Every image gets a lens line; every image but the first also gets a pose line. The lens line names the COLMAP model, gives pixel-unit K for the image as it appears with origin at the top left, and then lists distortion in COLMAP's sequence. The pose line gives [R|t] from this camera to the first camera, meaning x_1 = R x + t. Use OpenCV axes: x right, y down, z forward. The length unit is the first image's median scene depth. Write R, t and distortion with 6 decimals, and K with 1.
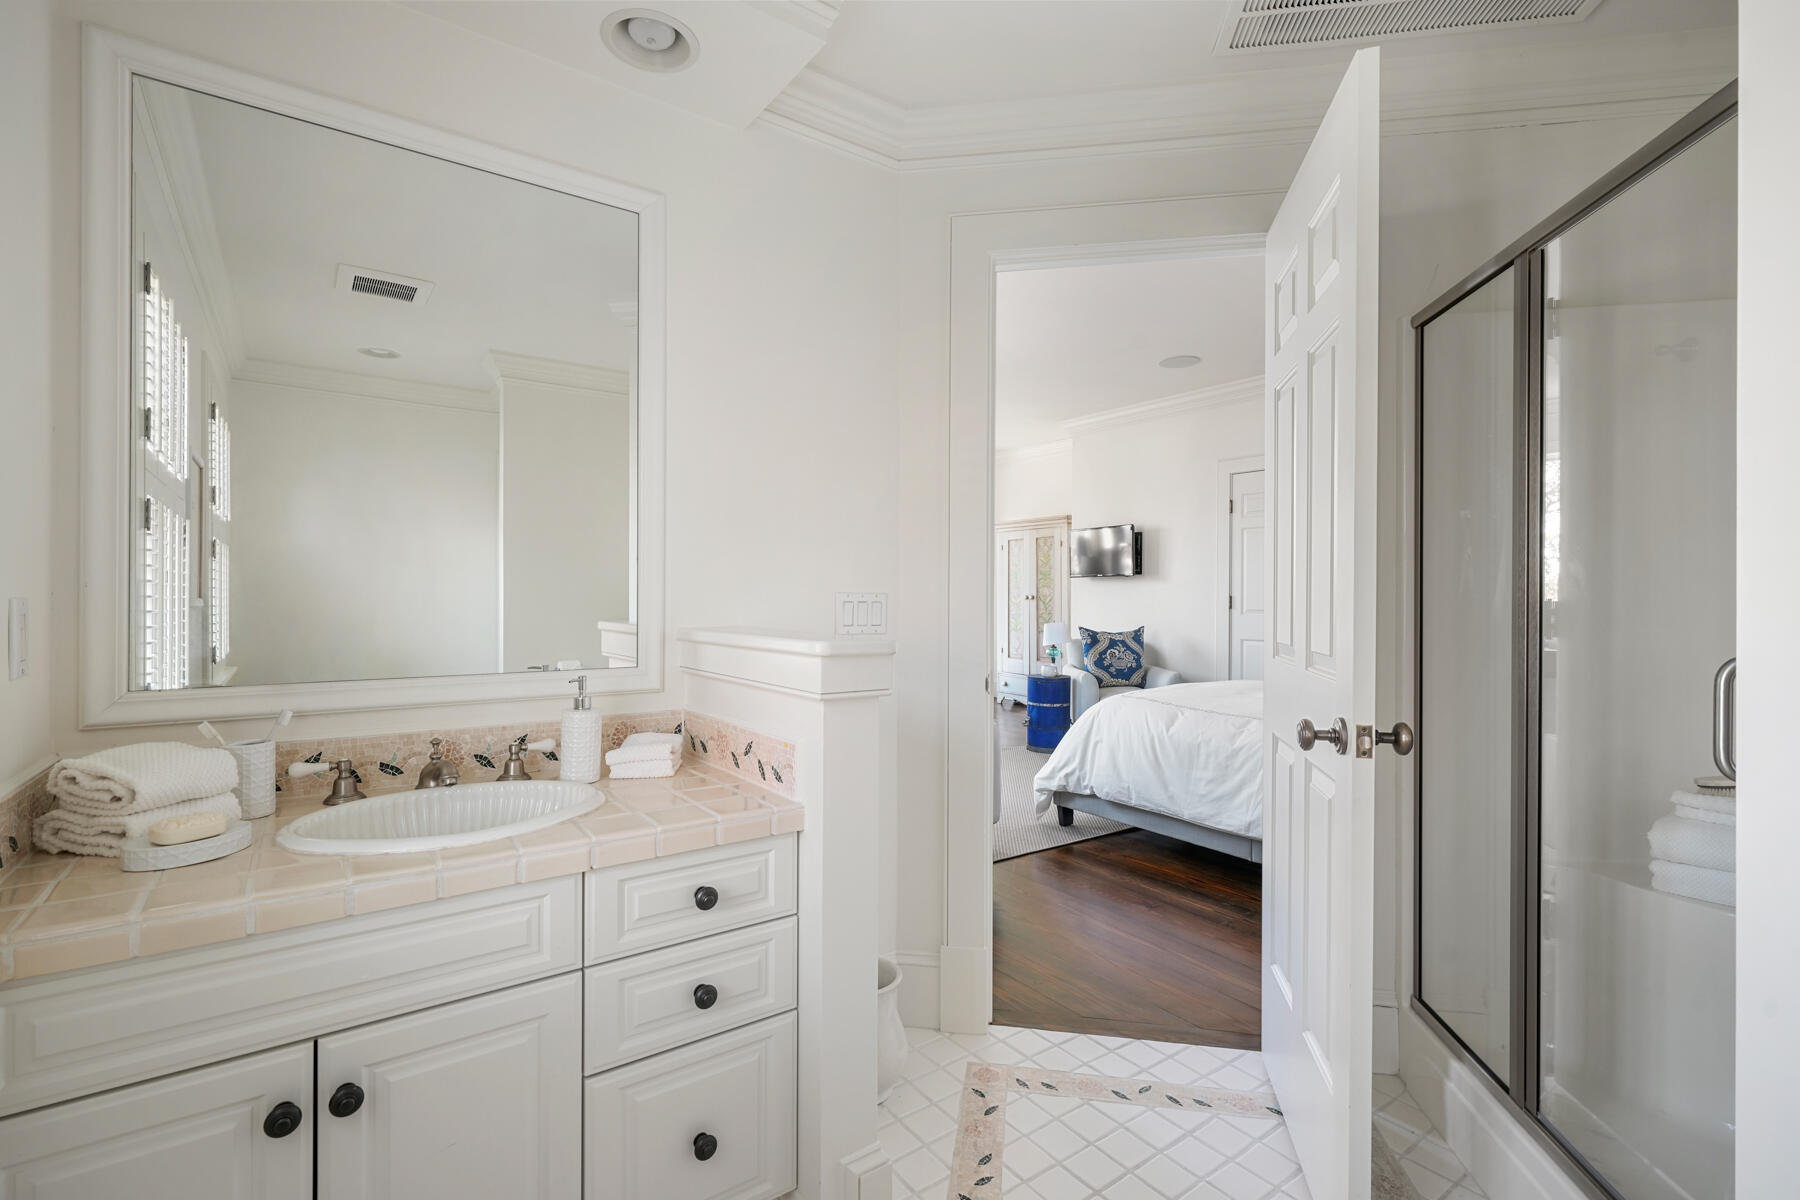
lens RADIAL K [[819.9, 0, 900.7], [0, 819.9, 598.1], [0, 0, 1]] dist [-0.003716, 0.000071]
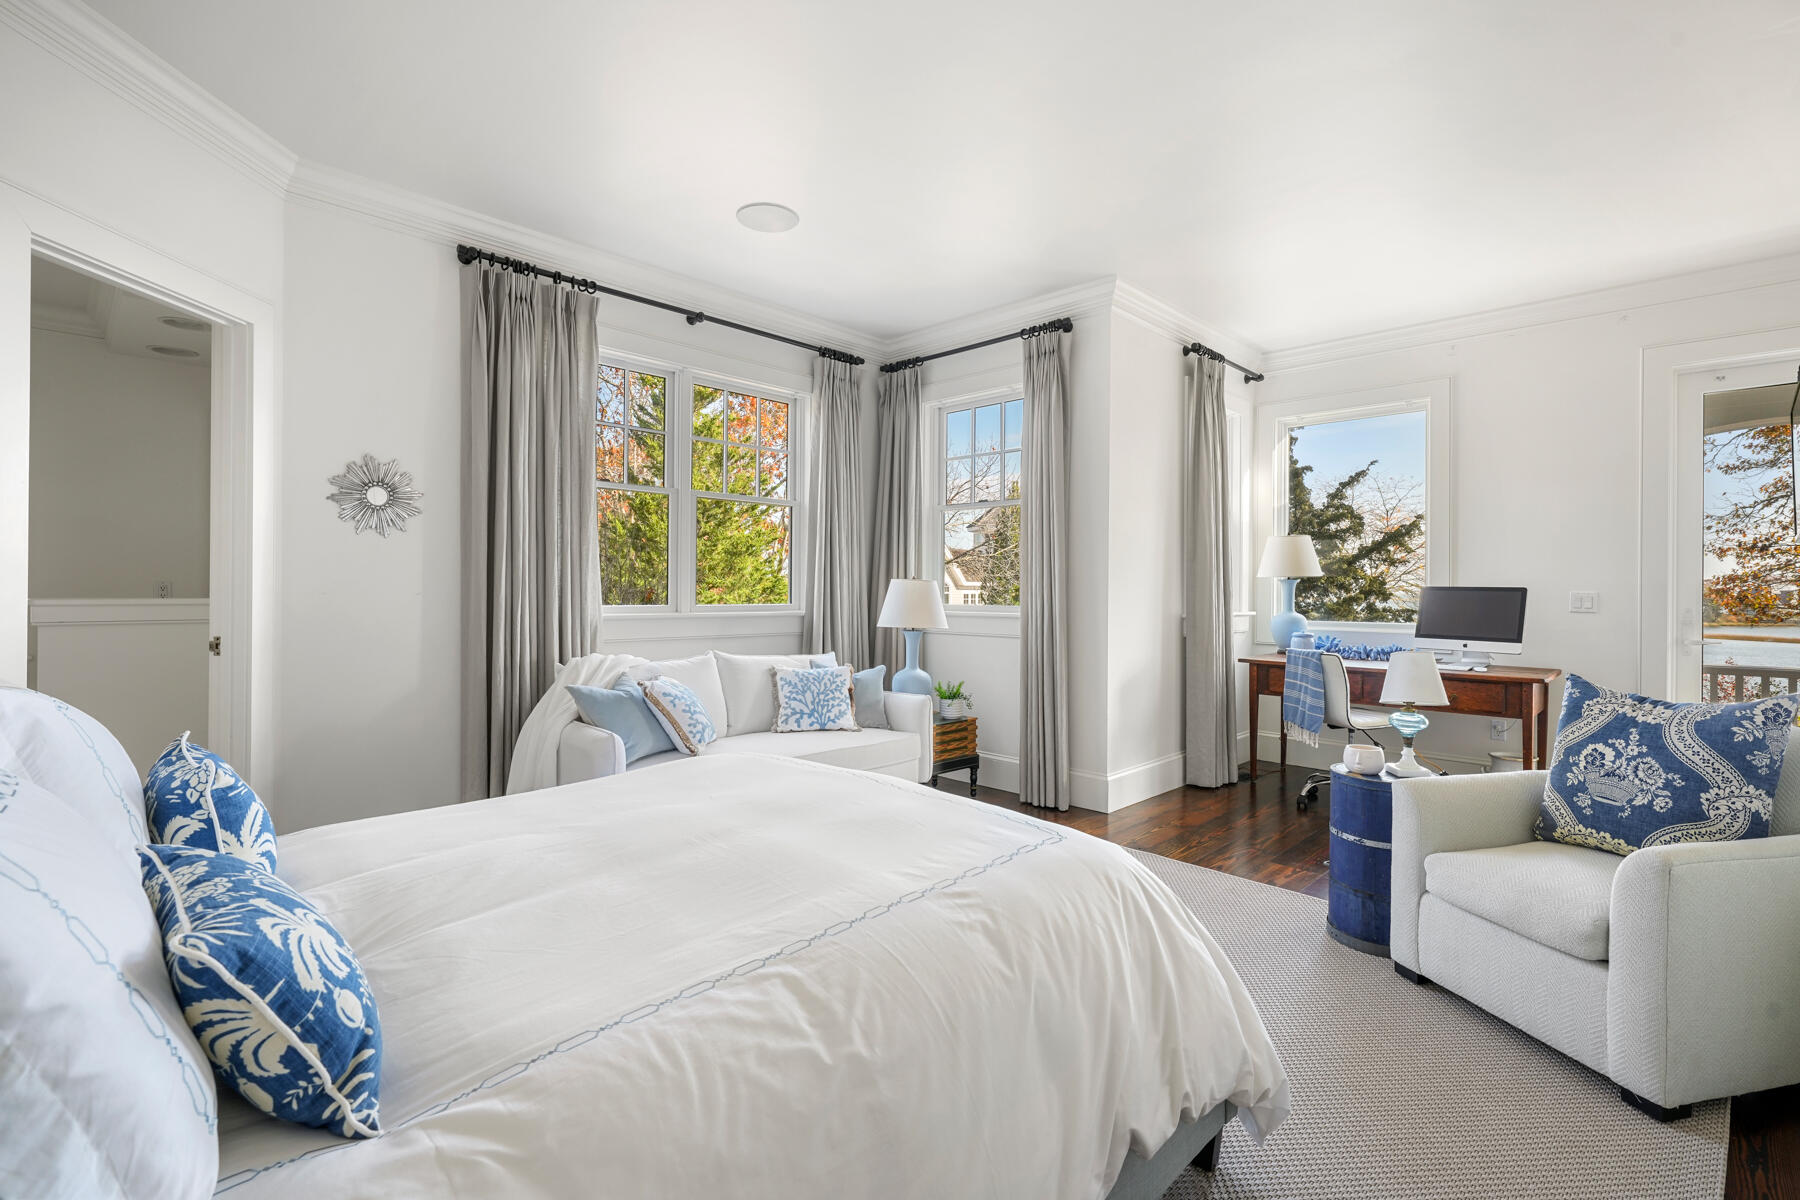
lens RADIAL K [[819.9, 0, 900.0], [0, 819.9, 592.2], [0, 0, 1]] dist [-0.003716, 0.000071]
pose [[0.168200, 0.003974, -0.985745, 0.558582], [-0.004493, 0.999985, 0.003265, -0.003353], [0.985743, 0.003880, 0.168216, 0.645064]]
